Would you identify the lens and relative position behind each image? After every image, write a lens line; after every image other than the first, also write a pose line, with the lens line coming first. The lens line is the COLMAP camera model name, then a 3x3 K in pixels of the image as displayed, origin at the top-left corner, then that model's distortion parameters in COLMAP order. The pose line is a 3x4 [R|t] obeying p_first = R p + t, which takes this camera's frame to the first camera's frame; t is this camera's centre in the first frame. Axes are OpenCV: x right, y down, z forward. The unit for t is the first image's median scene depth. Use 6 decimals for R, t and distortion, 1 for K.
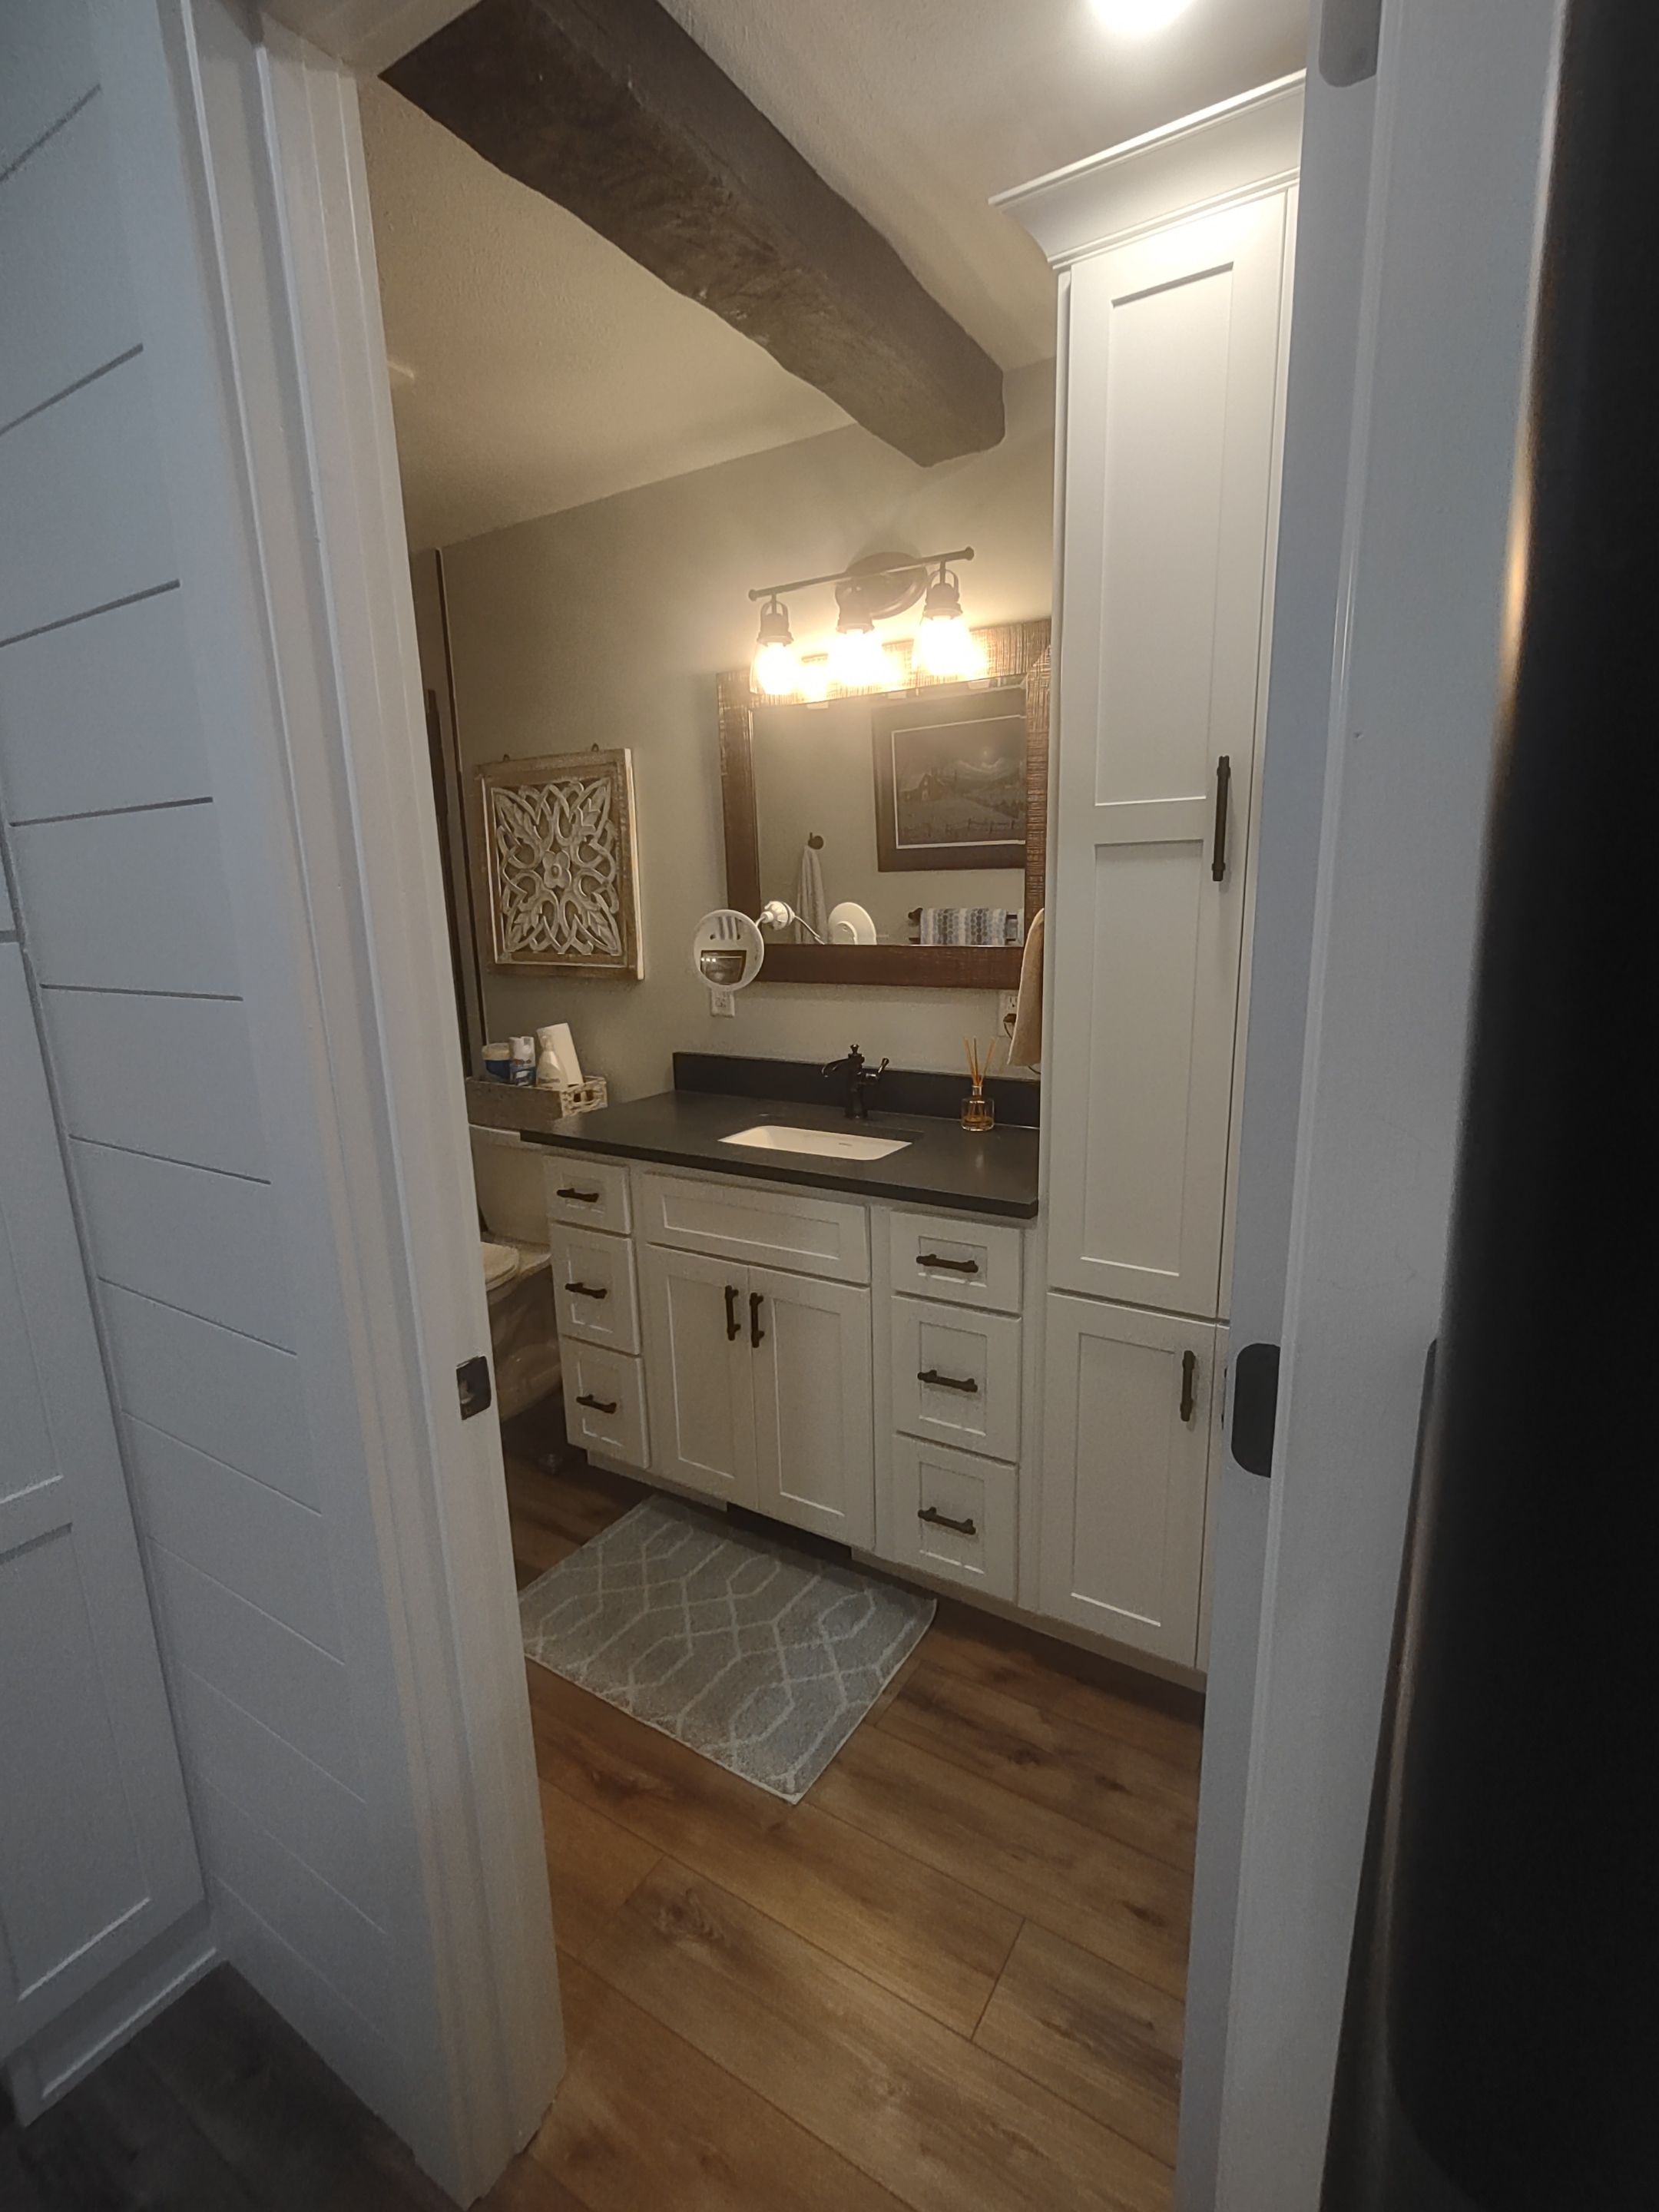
lens RADIAL K [[1006.2, 0, 844.4], [0, 1006.2, 1125.9], [0, 0, 1]] dist [-0.001834, -0.002090]
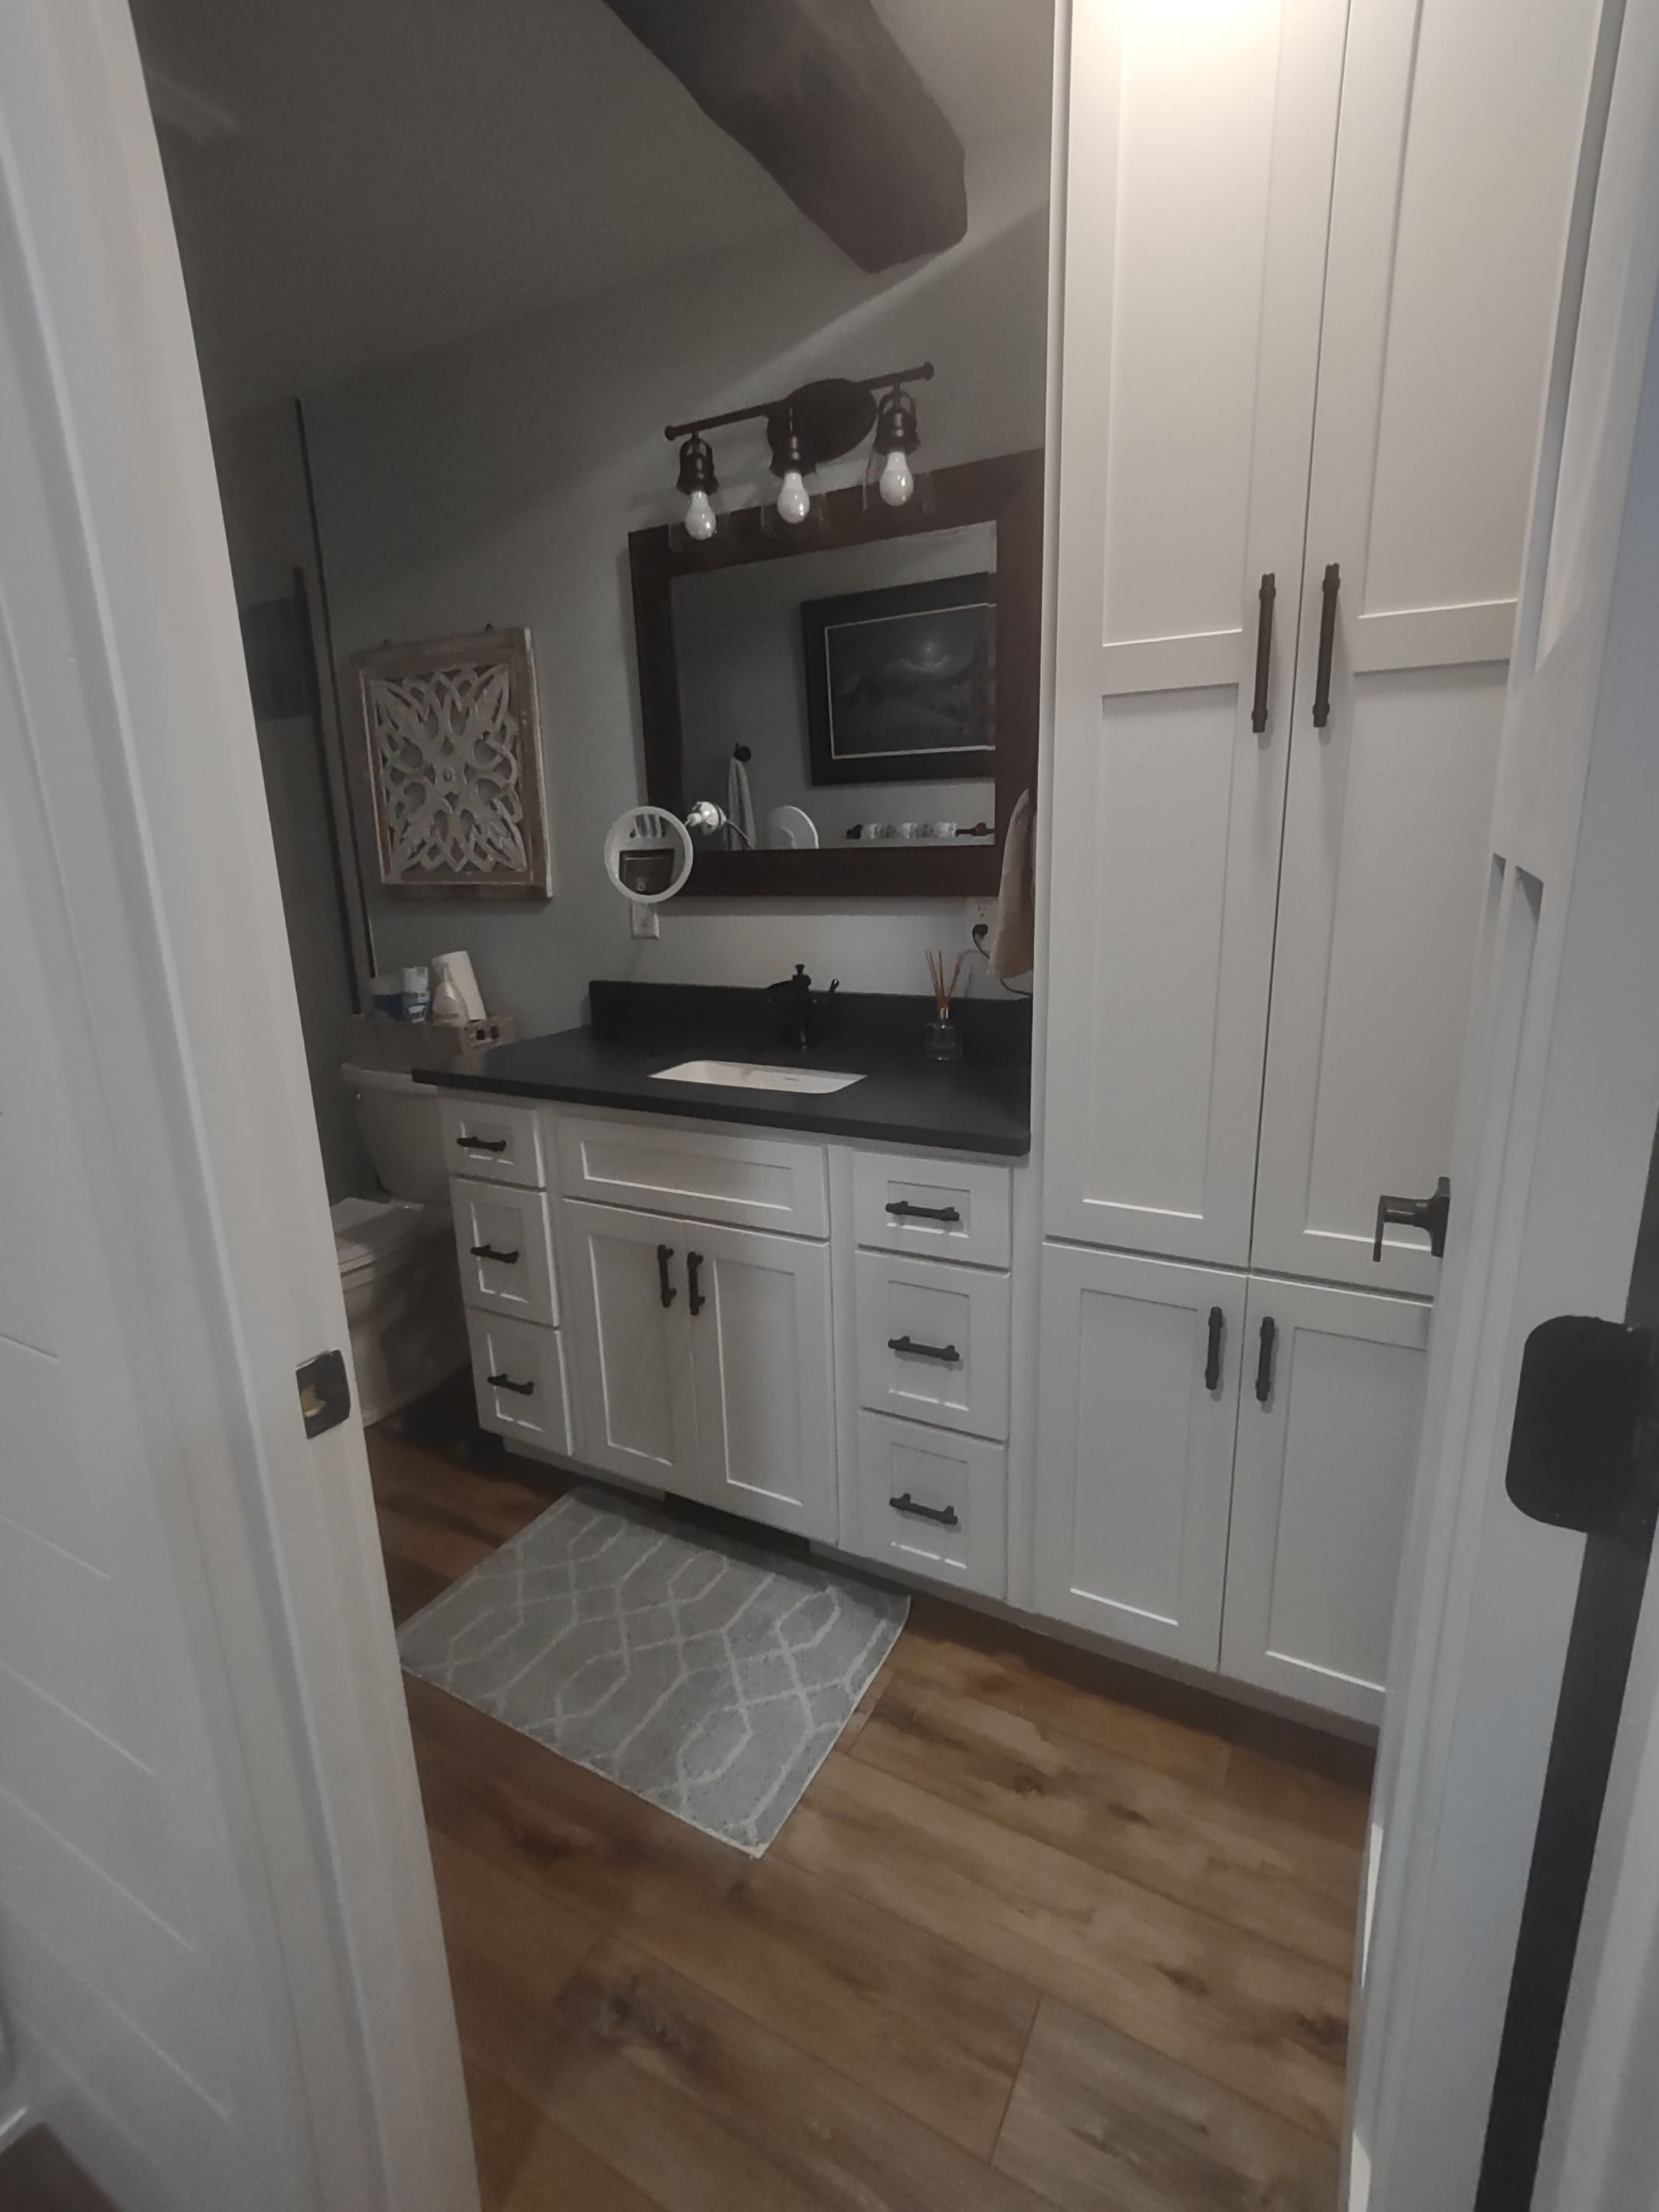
lens RADIAL K [[1052.4, 0, 817.1], [0, 1052.4, 1103.4], [0, 0, 1]] dist [-0.003253, 0.001198]
pose [[0.998922, -0.020917, 0.041442, -0.018053], [0.019743, 0.999398, 0.028543, 0.016417], [-0.042015, -0.027694, 0.998733, 0.105937]]
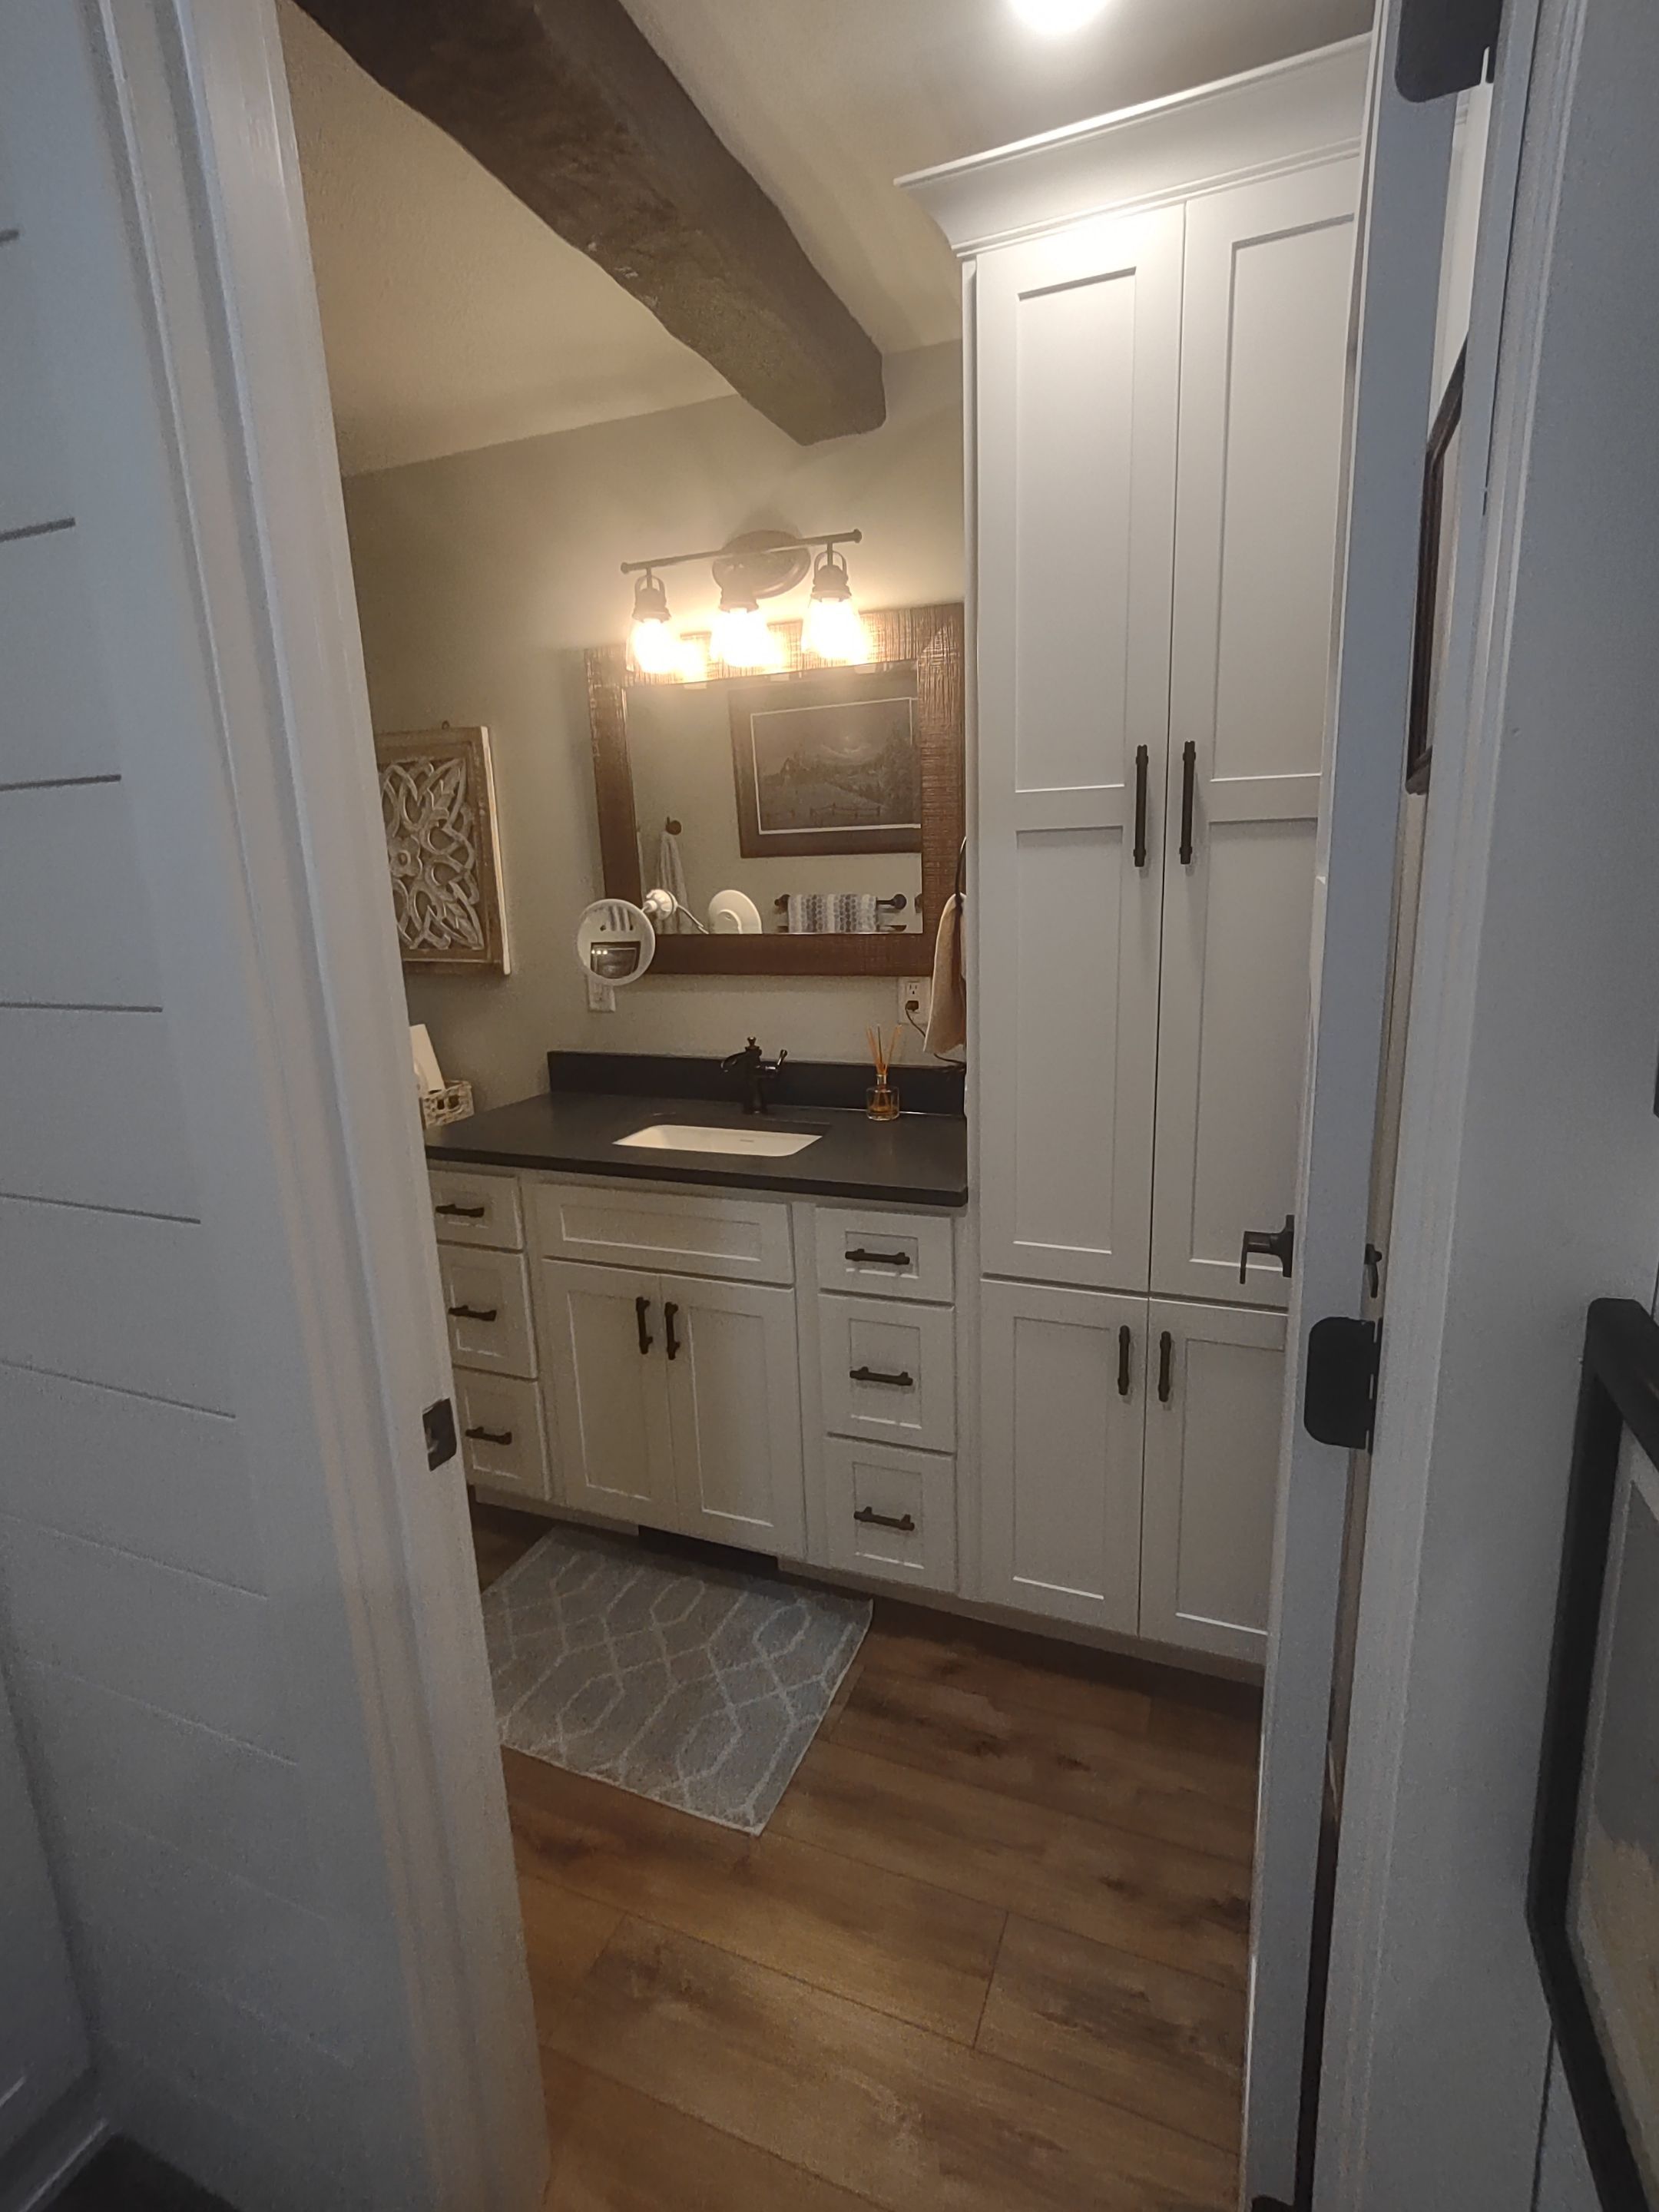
lens RADIAL K [[1026.3, 0, 871.7], [0, 1026.3, 1109.4], [0, 0, 1]] dist [-0.003299, 0.000720]
pose [[0.983571, -0.045768, 0.174623, -0.061959], [0.046916, 0.998896, -0.002446, -0.004284], [-0.174319, 0.010598, 0.984632, 0.012569]]
